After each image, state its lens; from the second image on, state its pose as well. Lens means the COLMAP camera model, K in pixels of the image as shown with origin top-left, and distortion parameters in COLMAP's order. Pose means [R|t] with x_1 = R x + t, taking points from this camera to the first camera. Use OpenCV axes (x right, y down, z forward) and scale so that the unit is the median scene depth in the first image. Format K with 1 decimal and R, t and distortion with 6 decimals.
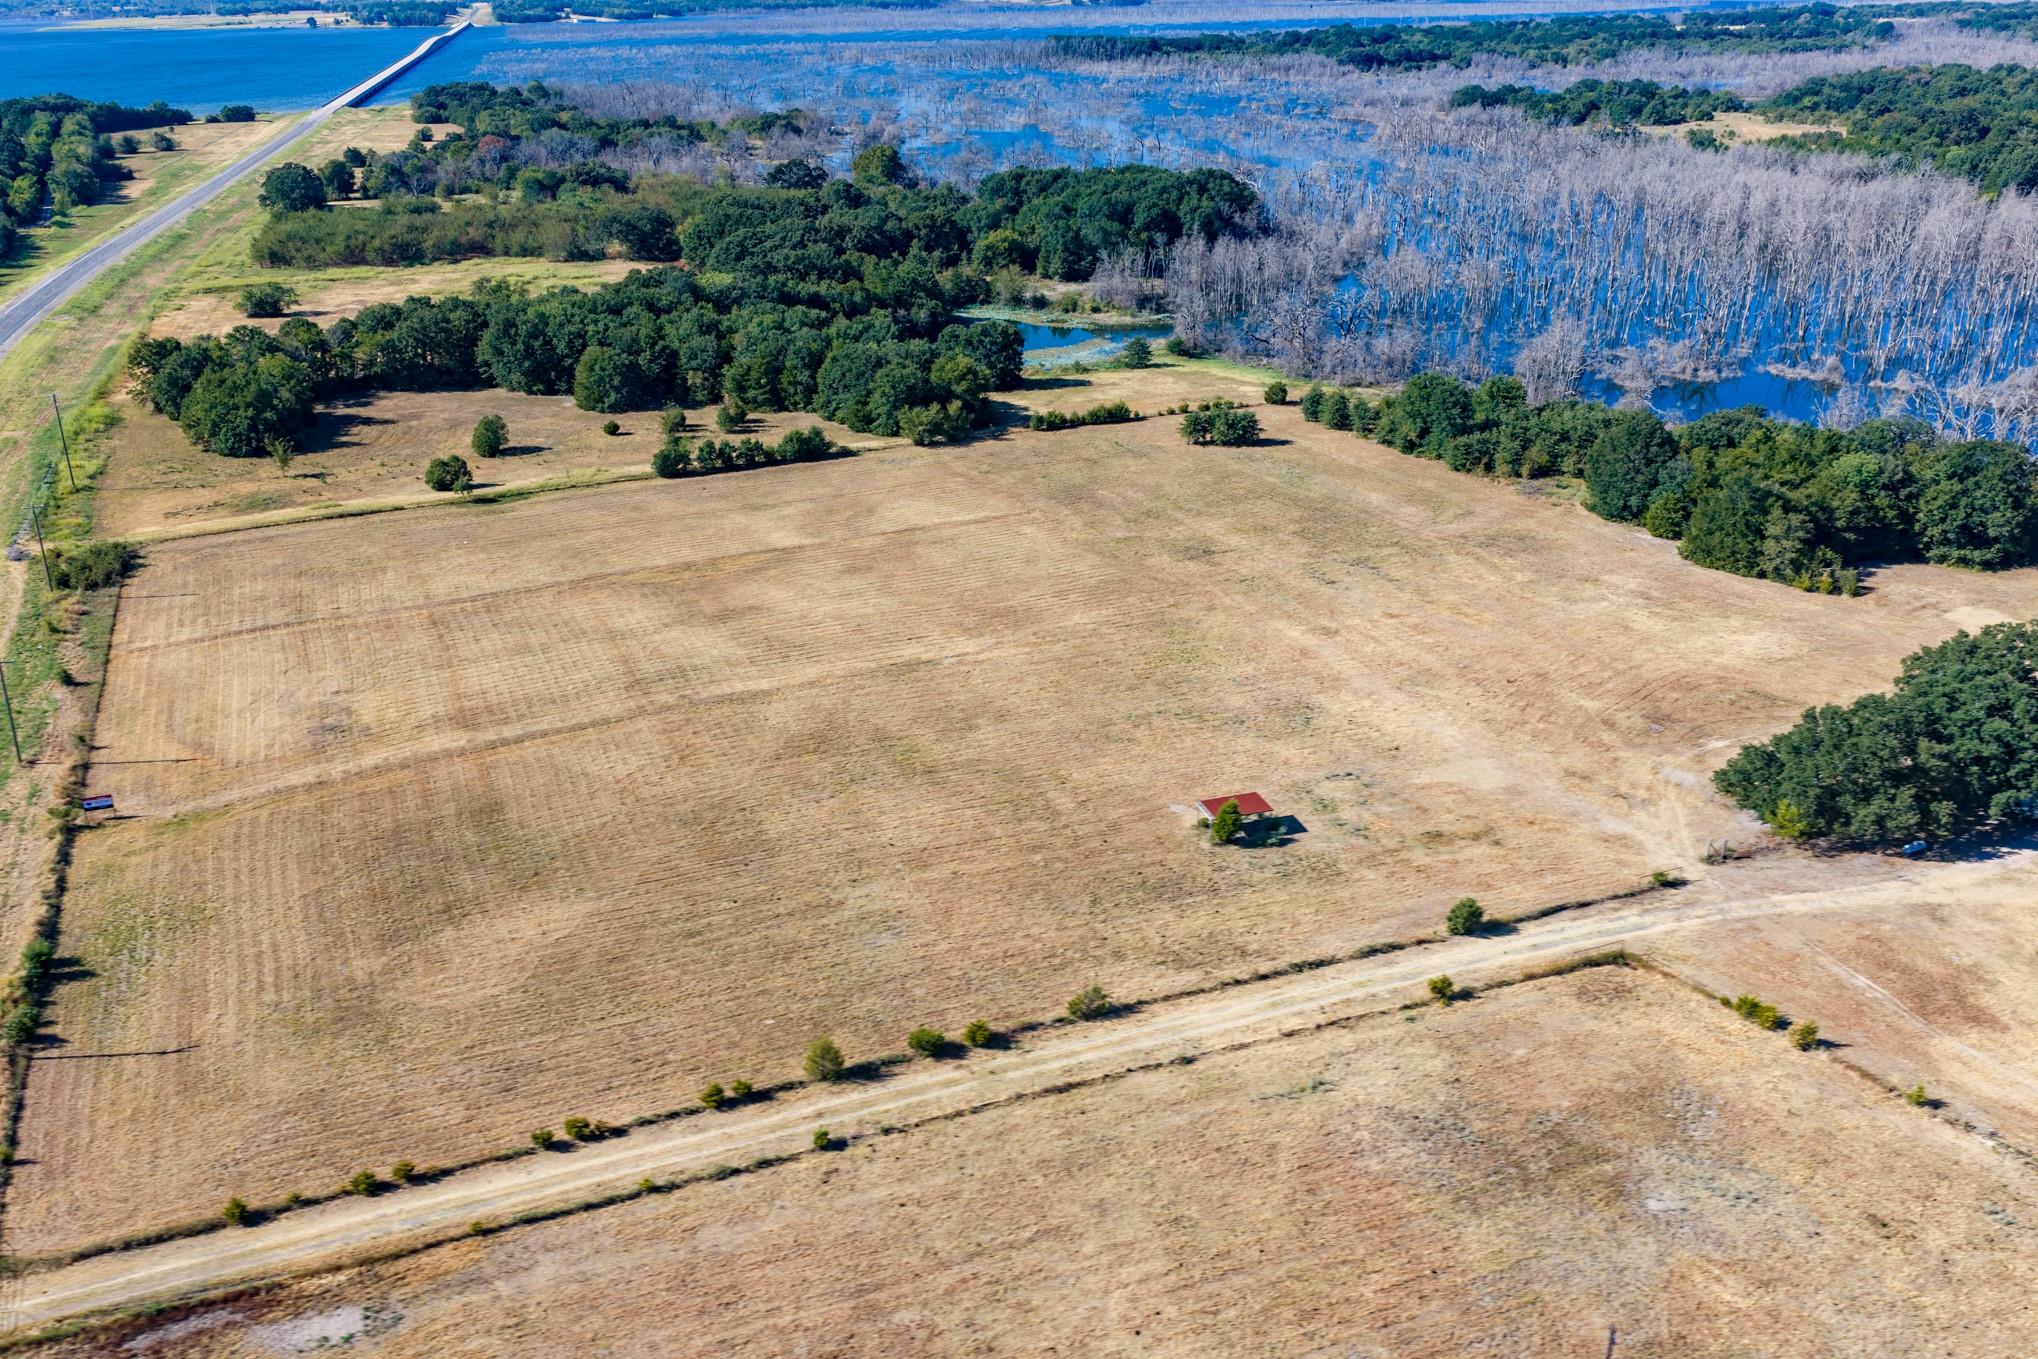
lens RADIAL K [[1695.4, 0, 1024.1], [0, 1695.4, 682.0], [0, 0, 1]] dist [0.004676, -0.012545]
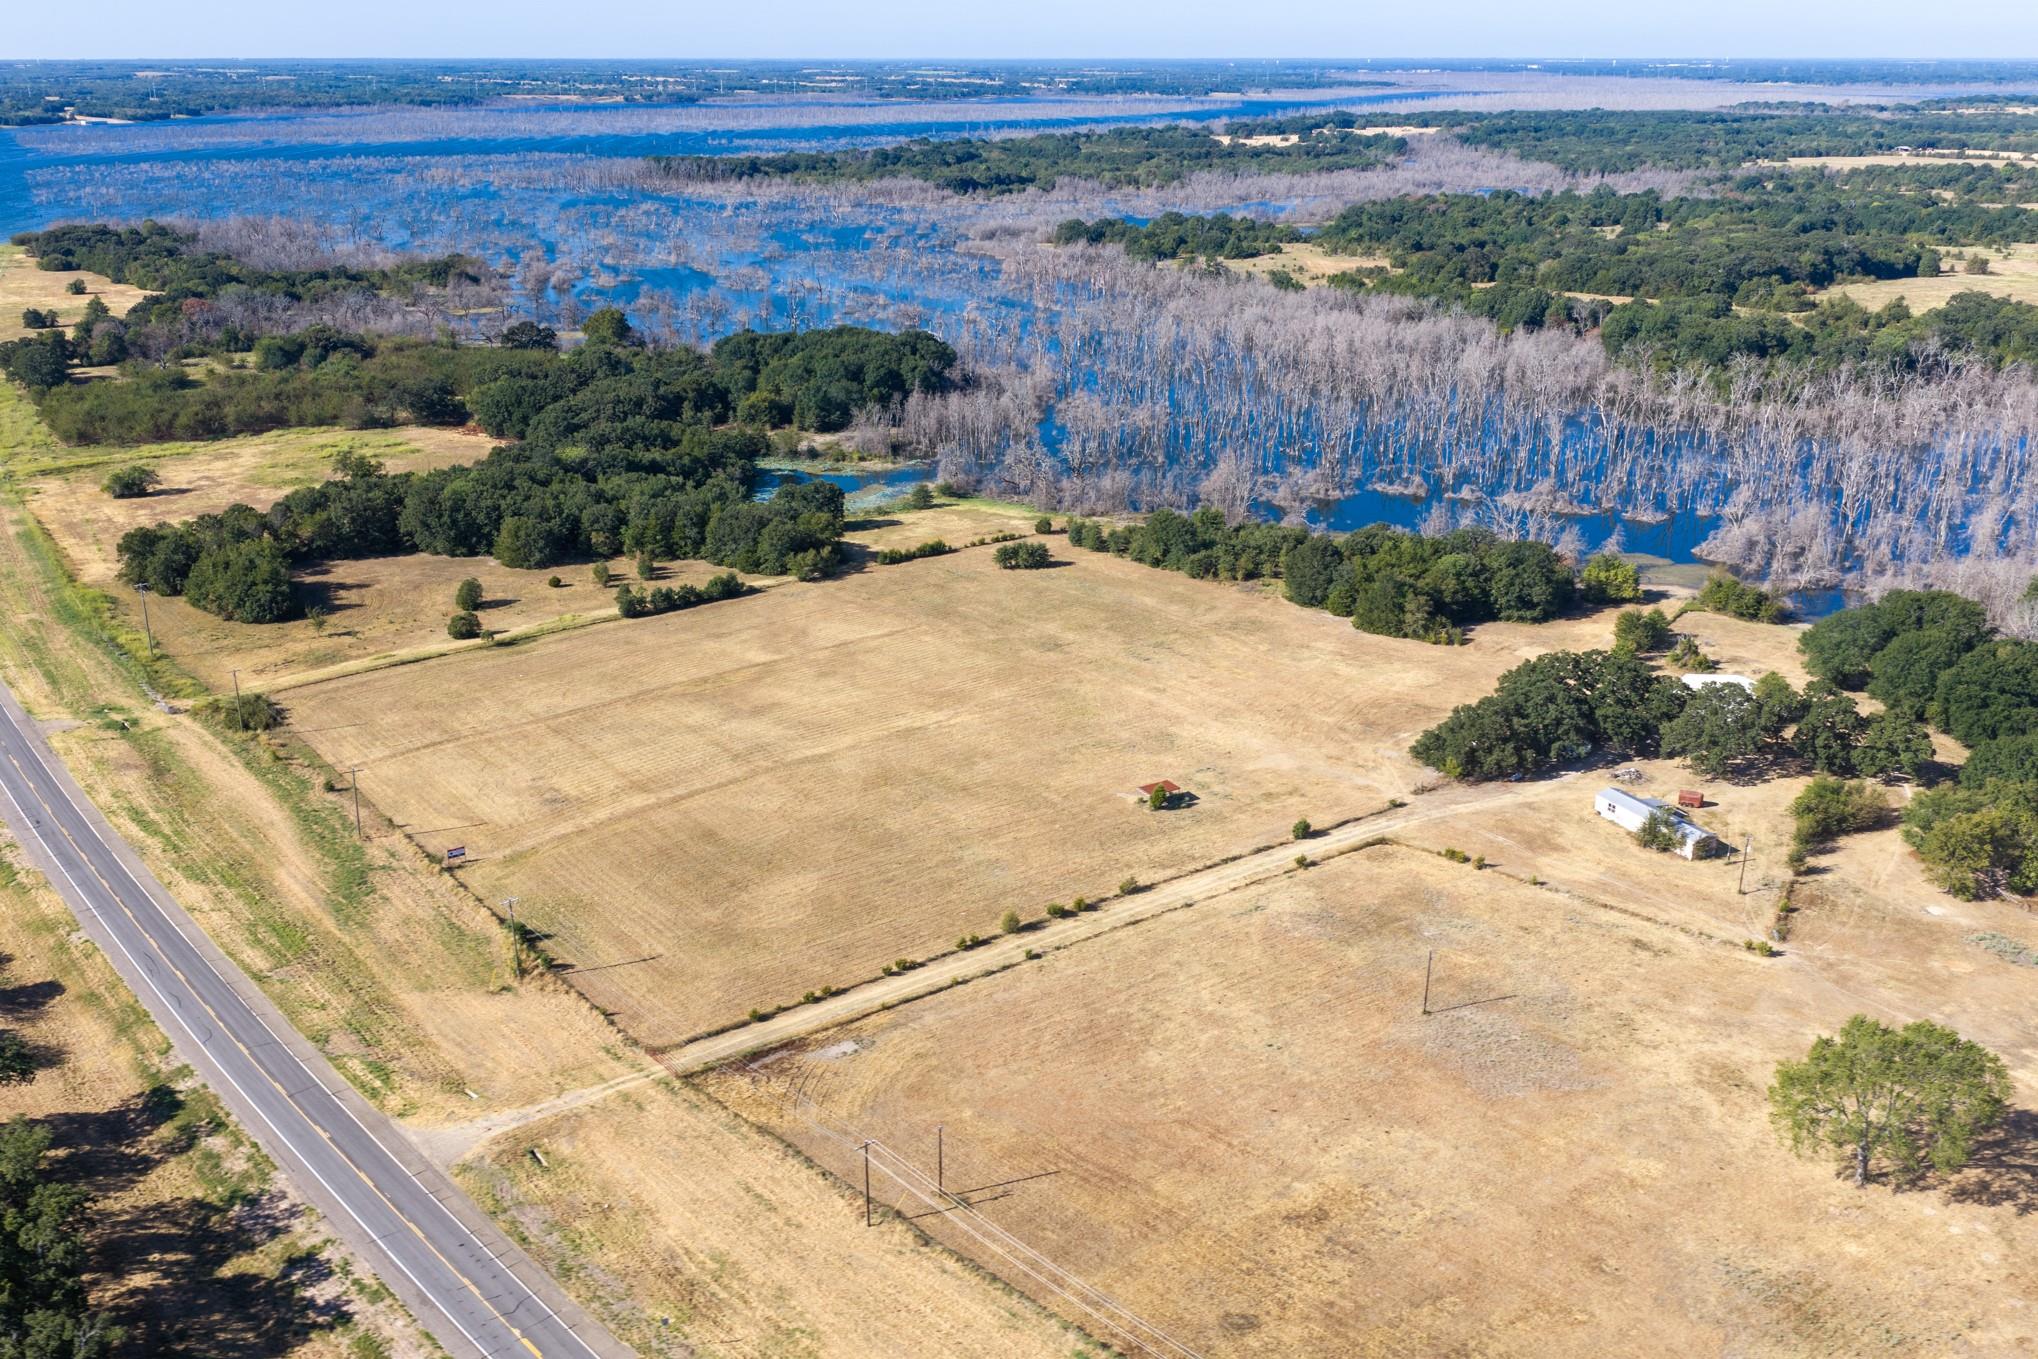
lens RADIAL K [[1784.2, 0, 1022.5], [0, 1784.2, 680.9], [0, 0, 1]] dist [0.014661, -0.025351]
pose [[0.969255, -0.072585, 0.235108, -0.233287], [0.086335, 0.995074, -0.048716, 0.022065], [-0.230414, 0.067516, 0.970748, -0.403592]]
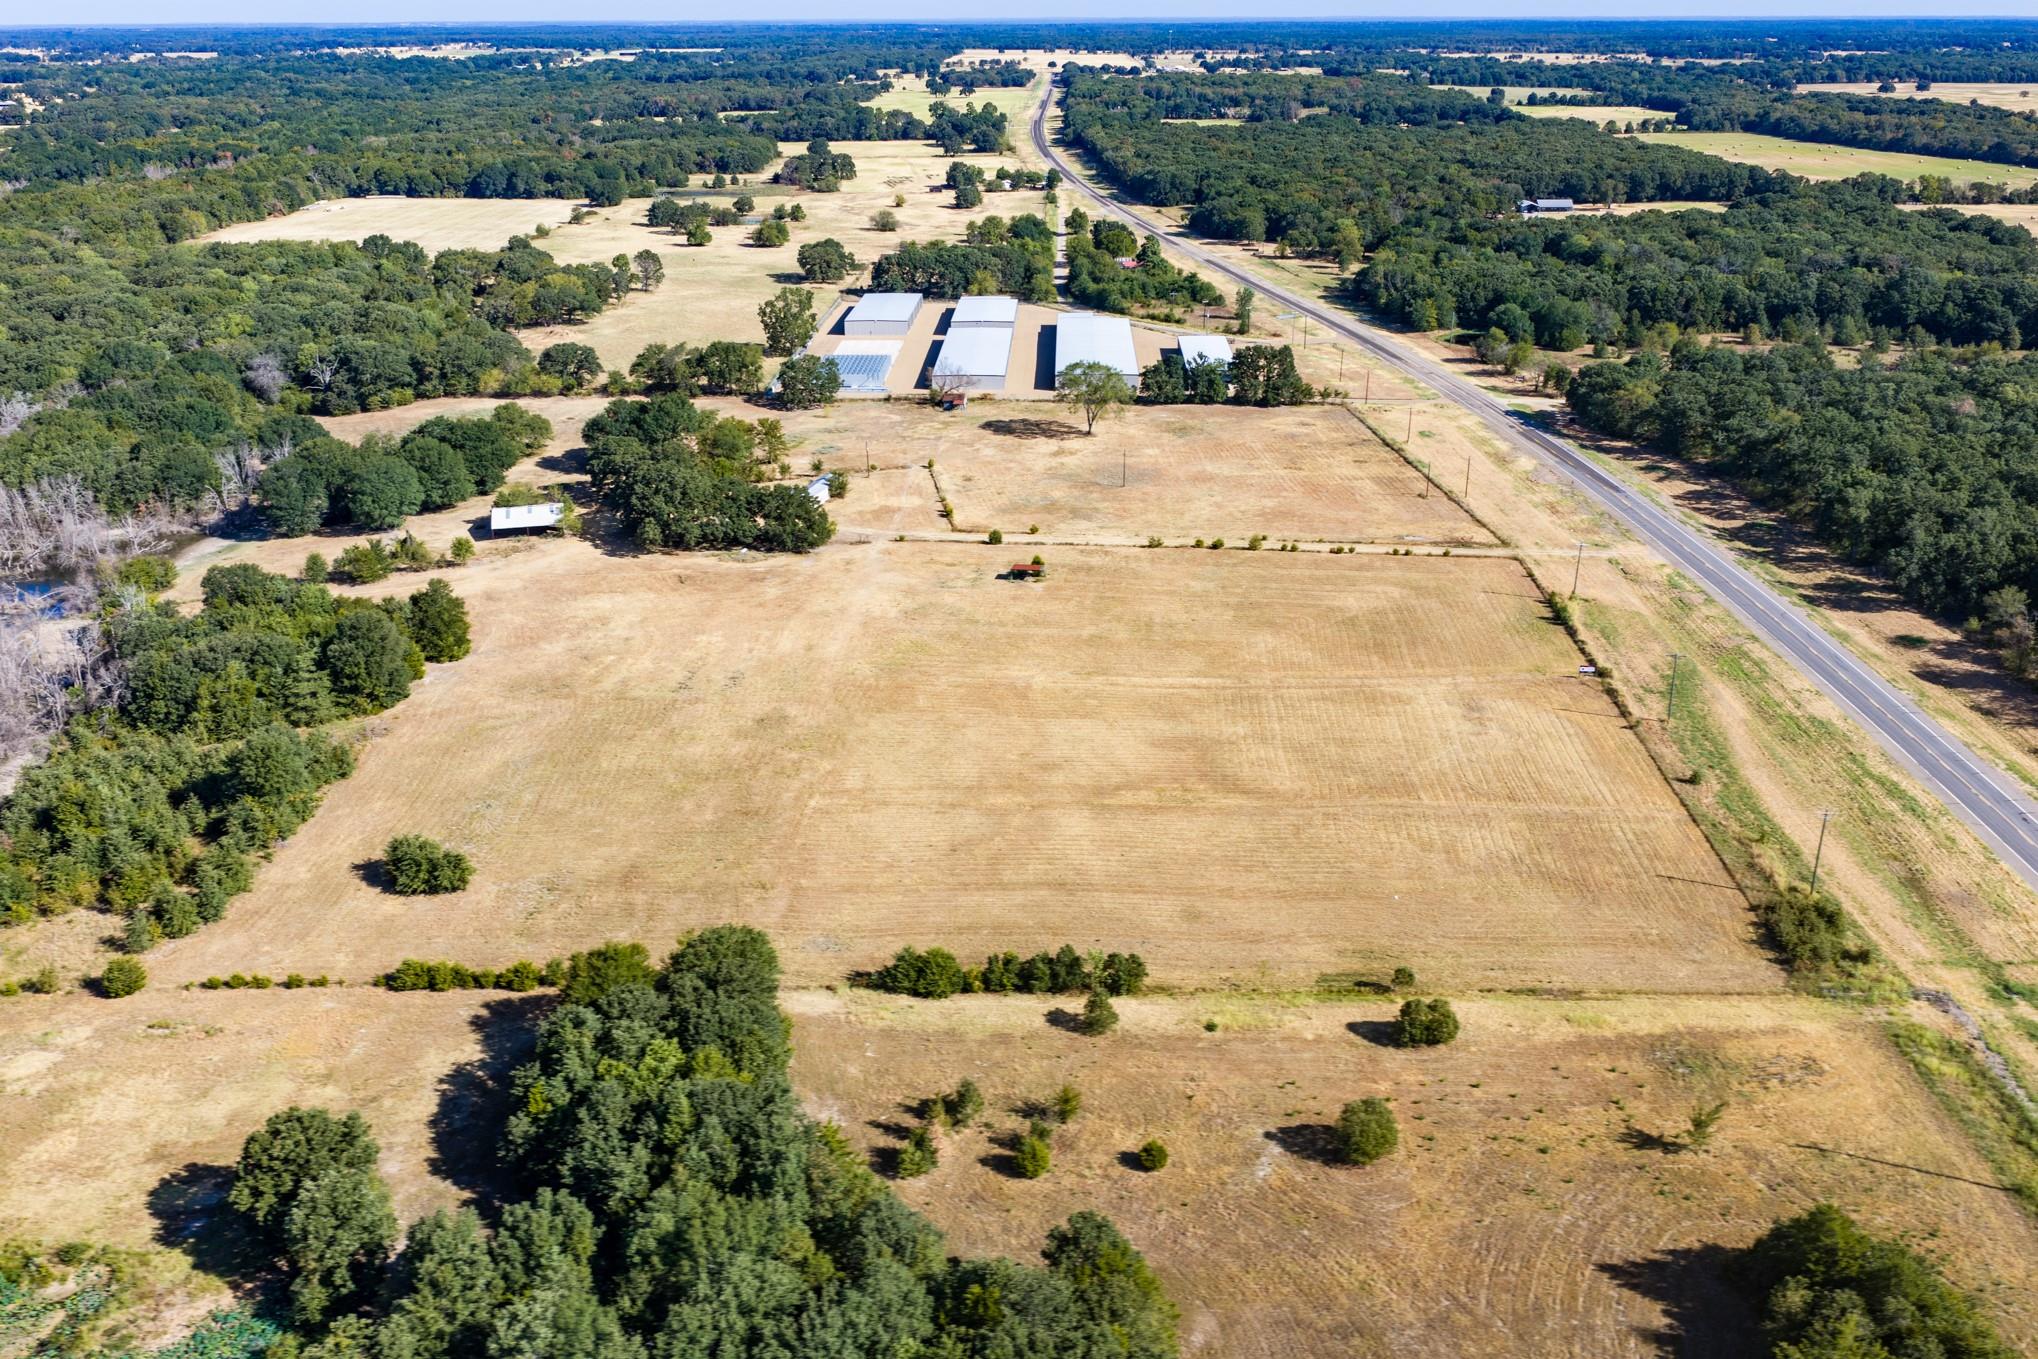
lens RADIAL K [[1715.0, 0, 1021.1], [0, 1715.0, 682.9], [0, 0, 1]] dist [0.011096, -0.017979]
pose [[-0.891068, -0.155456, 0.426417, -0.438206], [0.185272, 0.733088, 0.654413, -0.666428], [-0.414334, 0.662129, -0.624430, 1.321615]]
